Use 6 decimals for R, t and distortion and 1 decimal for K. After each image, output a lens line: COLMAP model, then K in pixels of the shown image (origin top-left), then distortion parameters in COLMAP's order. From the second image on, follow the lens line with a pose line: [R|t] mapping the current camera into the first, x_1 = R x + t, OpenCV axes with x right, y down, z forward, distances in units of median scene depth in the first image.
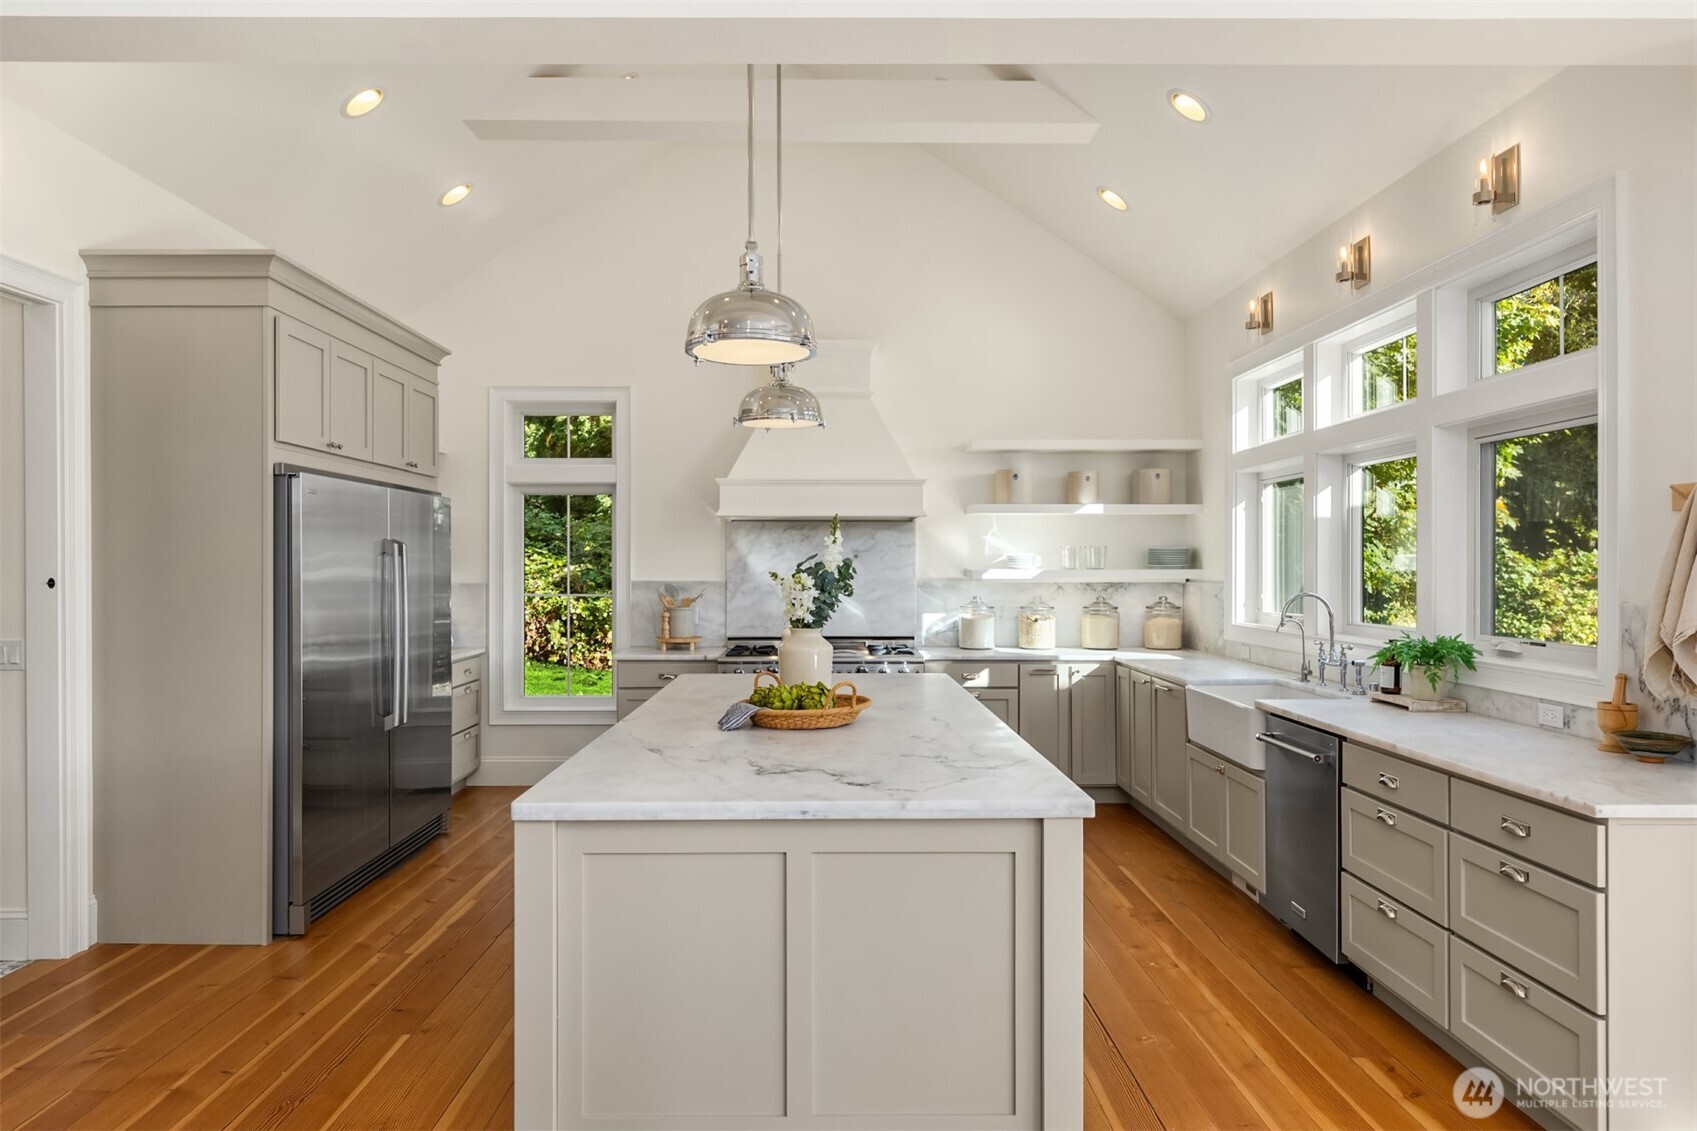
lens RADIAL K [[1074.5, 0, 872.4], [0, 1074.5, 568.3], [0, 0, 1]] dist [0.001665, -0.000745]
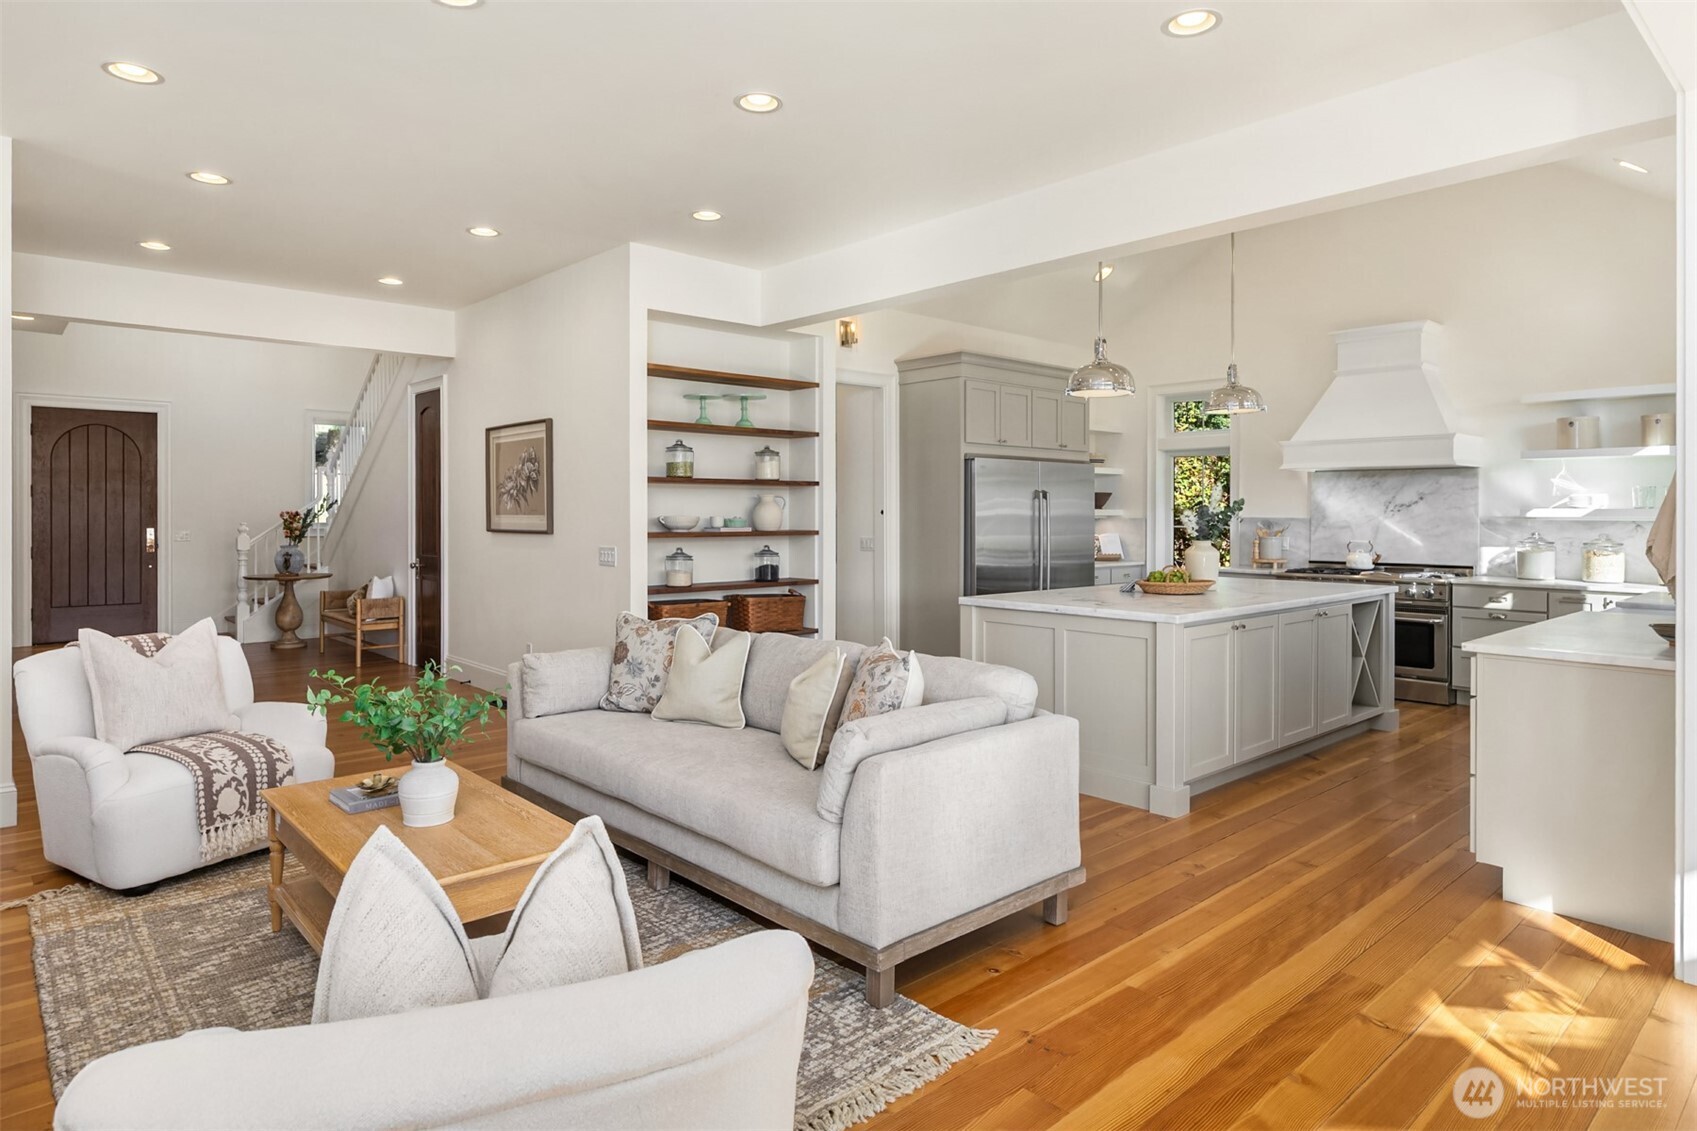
lens RADIAL K [[1011.1, 0, 812.2], [0, 1011.1, 512.2], [0, 0, 1]] dist [-0.004256, 0.011785]
pose [[0.646342, 0.002118, -0.763045, 0.436889], [-0.004737, 0.999988, -0.001237, 0.010003], [0.763033, 0.004413, 0.646345, -0.274057]]
